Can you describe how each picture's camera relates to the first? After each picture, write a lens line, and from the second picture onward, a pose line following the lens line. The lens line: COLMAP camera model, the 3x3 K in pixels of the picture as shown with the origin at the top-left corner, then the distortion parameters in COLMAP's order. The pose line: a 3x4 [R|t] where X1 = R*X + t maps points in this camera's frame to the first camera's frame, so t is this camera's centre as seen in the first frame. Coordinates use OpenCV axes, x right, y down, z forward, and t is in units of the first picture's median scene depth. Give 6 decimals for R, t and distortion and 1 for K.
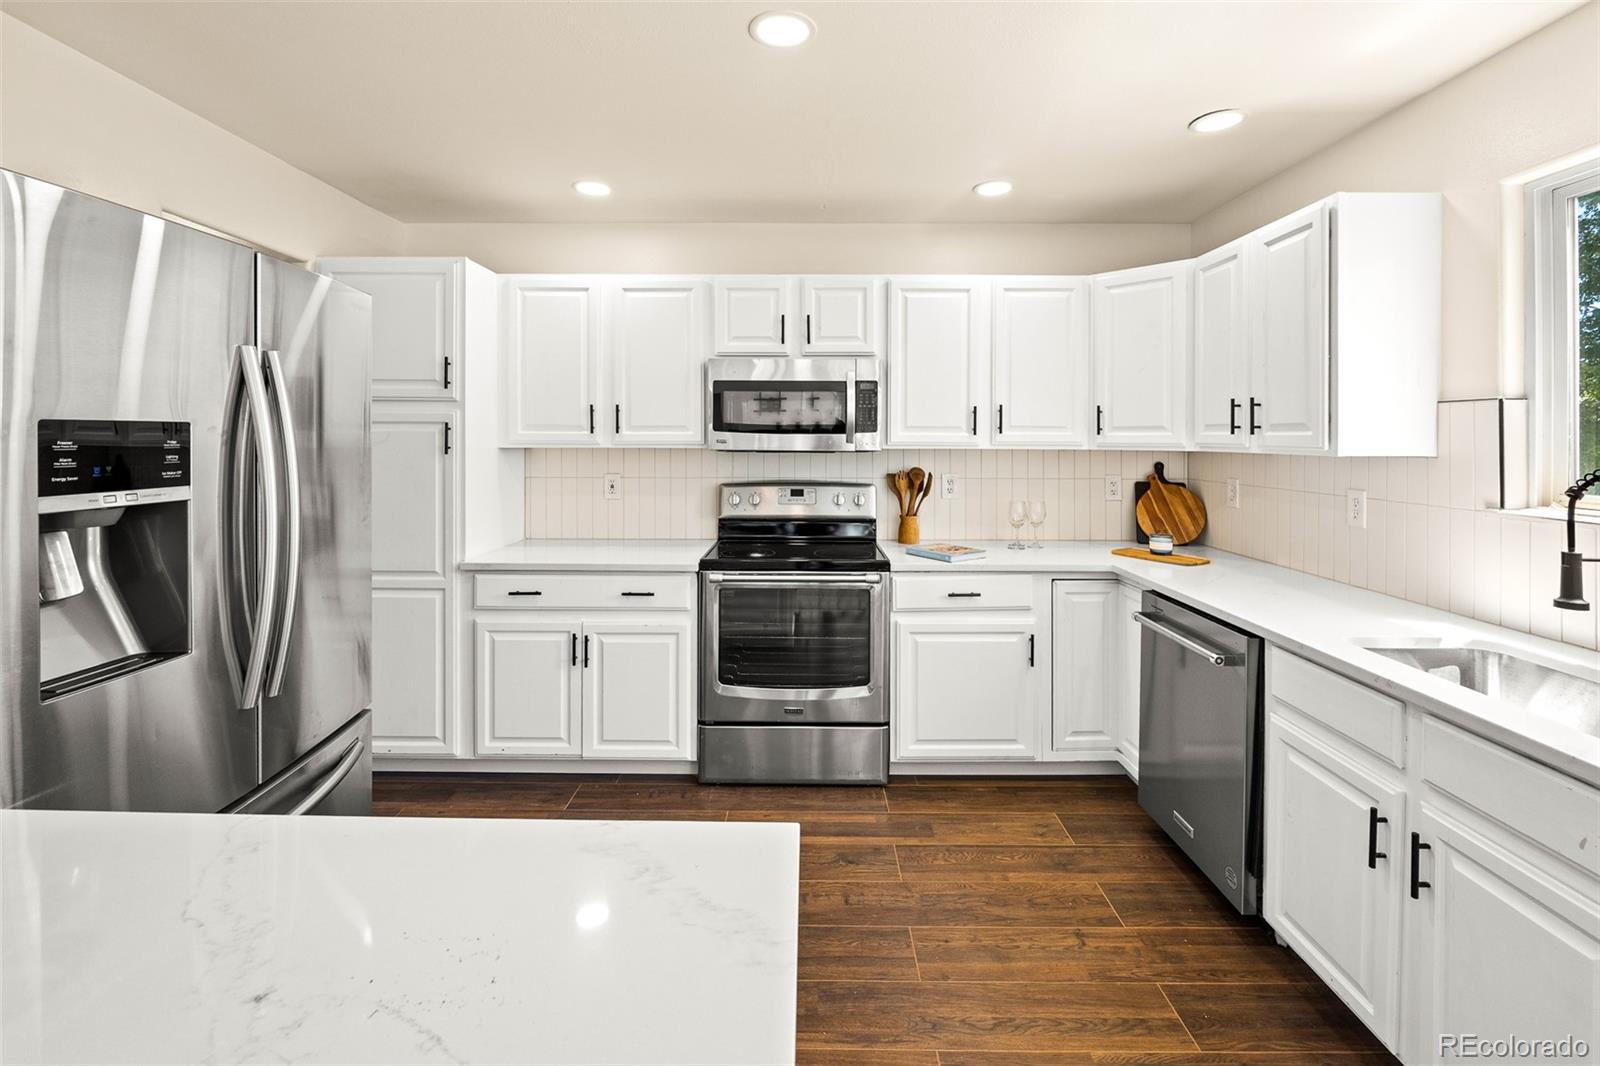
lens RADIAL K [[698.8, 0, 801.4], [0, 698.8, 436.4], [0, 0, 1]] dist [-0.004103, -0.000113]
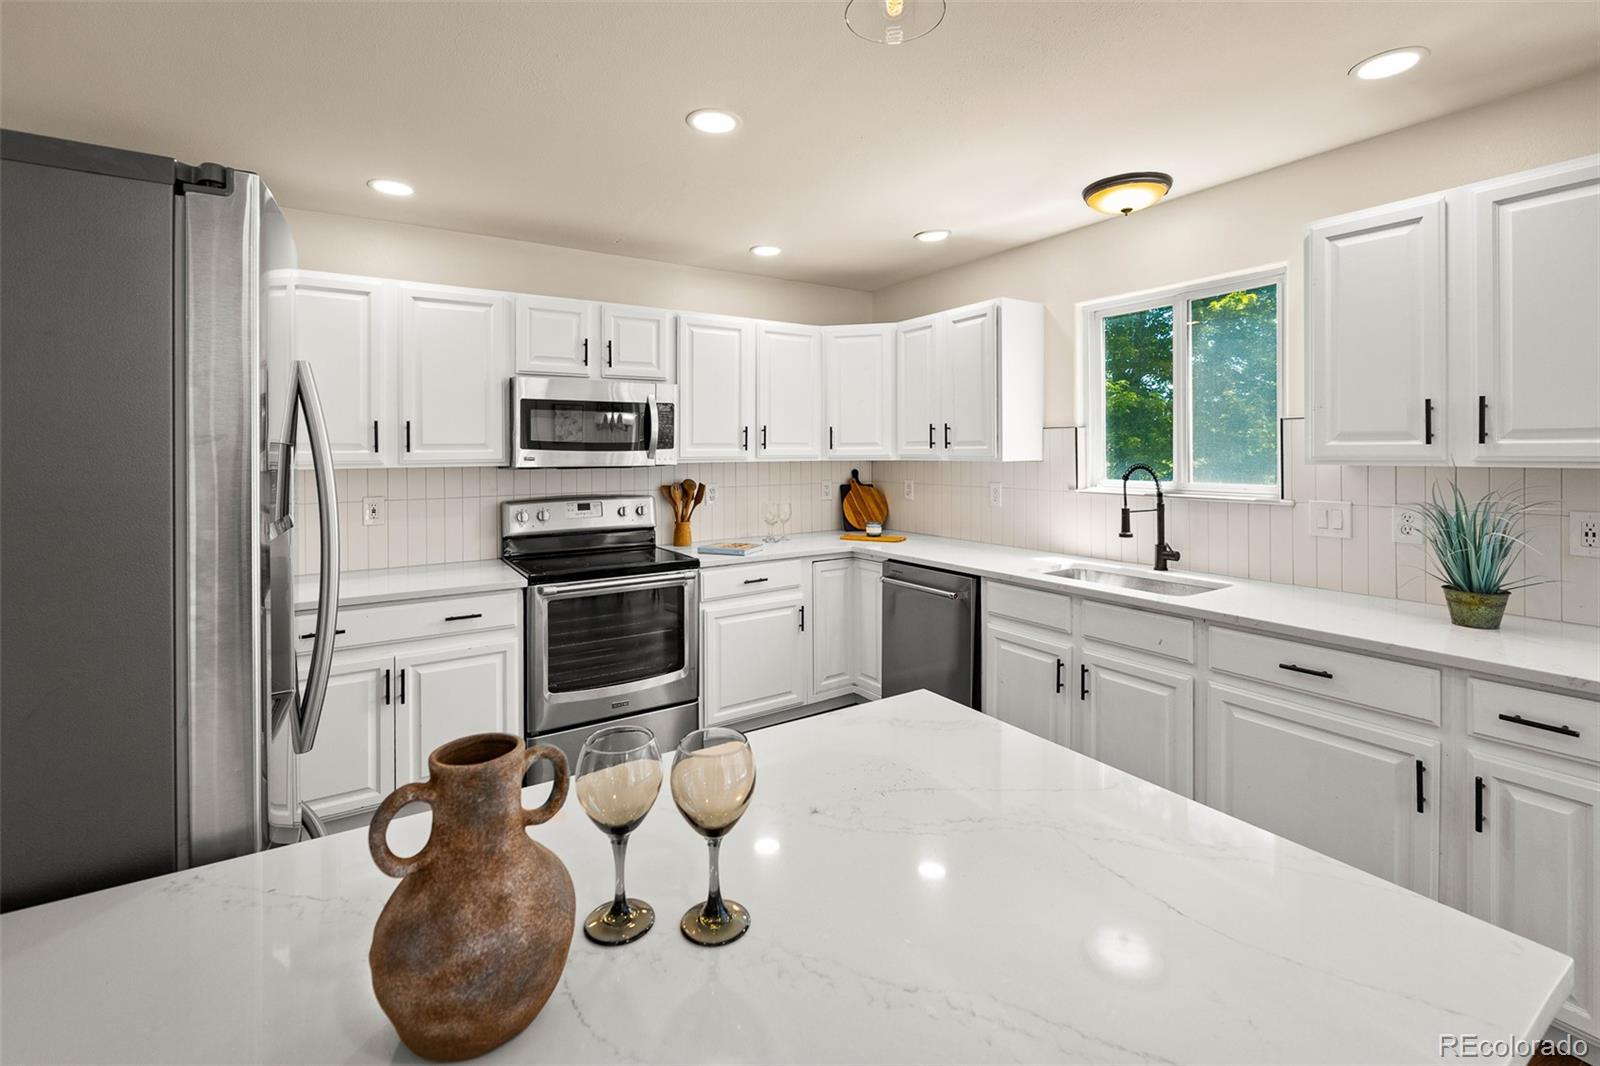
lens RADIAL K [[698.8, 0, 794.9], [0, 698.8, 450.1], [0, 0, 1]] dist [-0.004103, -0.000113]
pose [[0.837879, -0.008924, 0.545782, -0.370098], [0.009792, 0.999951, 0.001317, -0.003383], [-0.545768, 0.004240, 0.837926, -0.065280]]
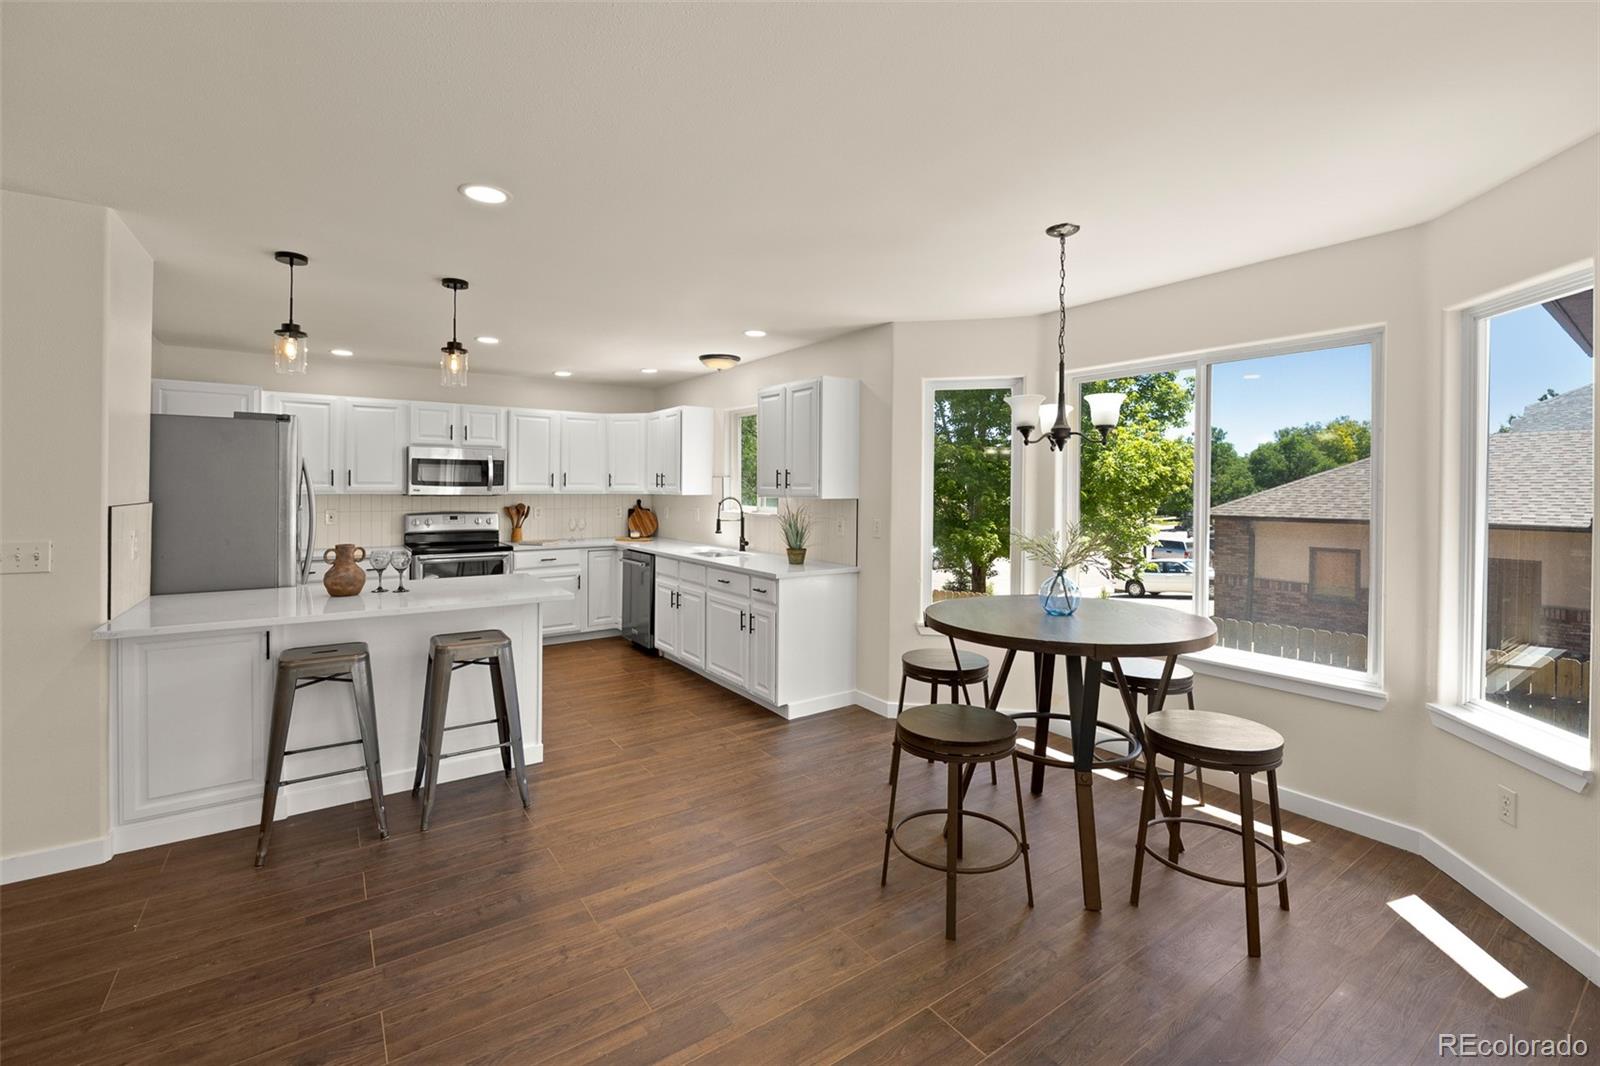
lens RADIAL K [[698.8, 0, 795.6], [0, 698.8, 488.0], [0, 0, 1]] dist [-0.004103, -0.000113]
pose [[0.817485, -0.000421, 0.575950, -0.391029], [-0.002666, 0.999986, 0.004515, -0.011070], [-0.575944, -0.005226, 0.817472, -1.222578]]
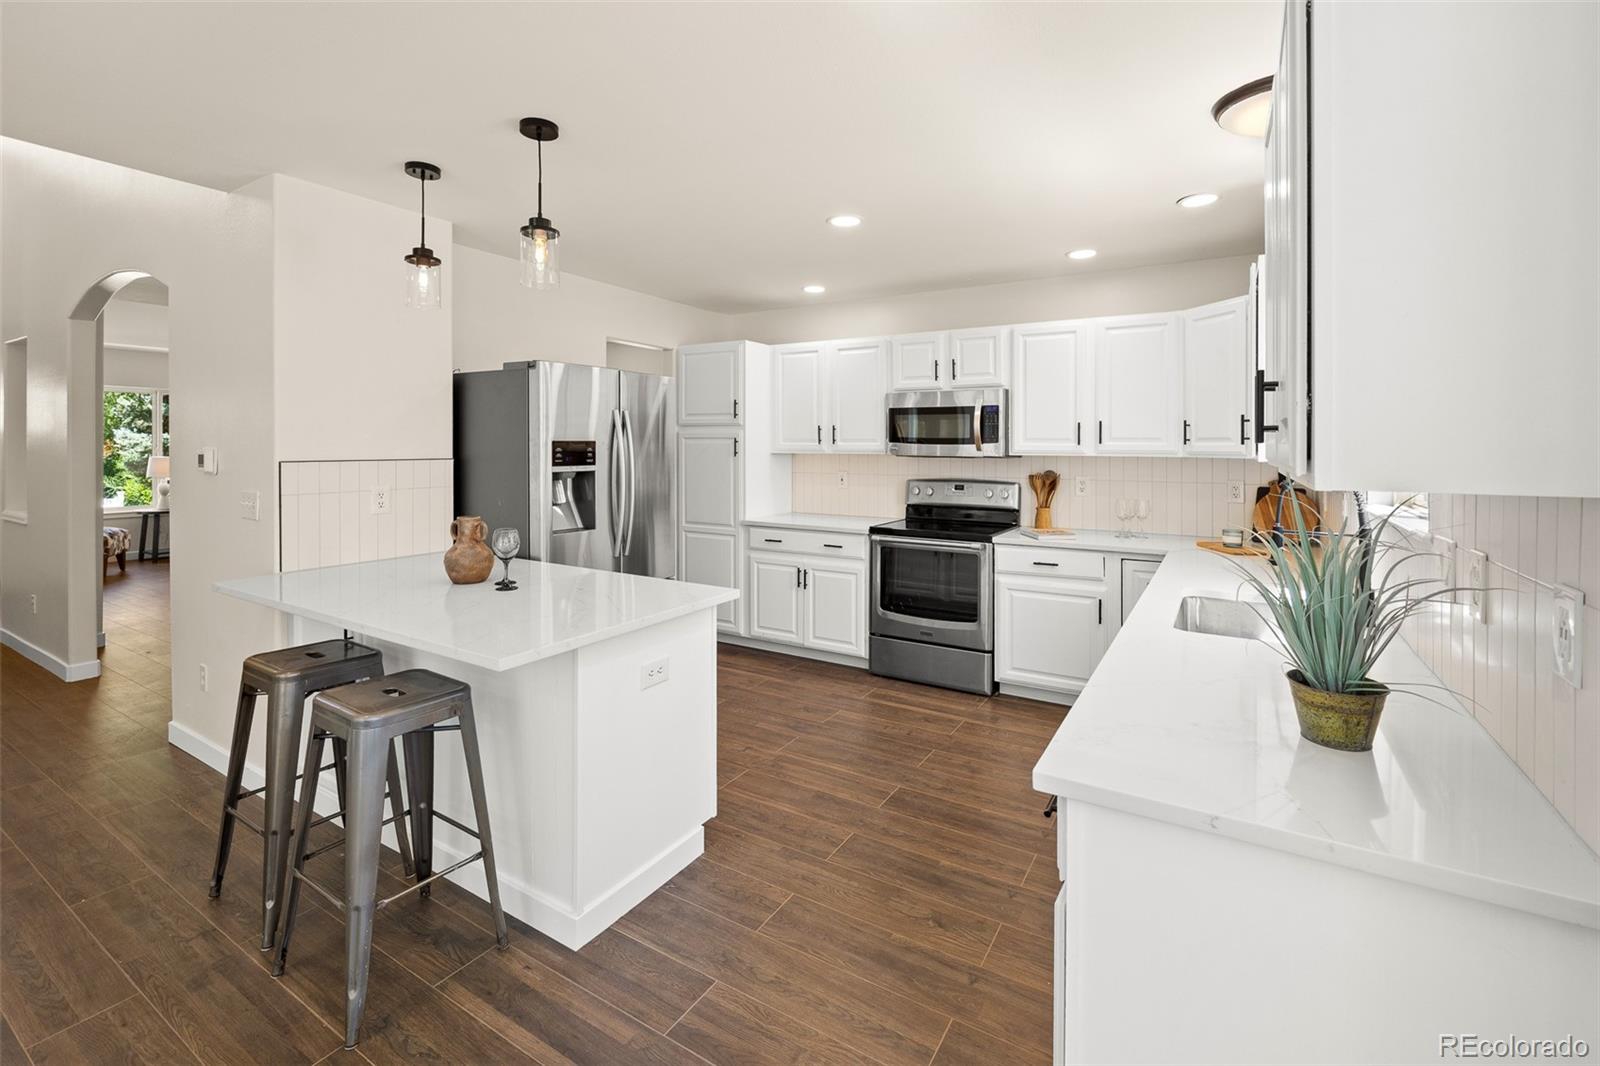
lens RADIAL K [[698.8, 0, 803.5], [0, 698.8, 451.3], [0, 0, 1]] dist [-0.004103, -0.000113]
pose [[0.856956, 0.003734, -0.515376, 0.514032], [0.000344, 0.999969, 0.007817, -0.000804], [0.515389, -0.006876, 0.856929, -0.380415]]
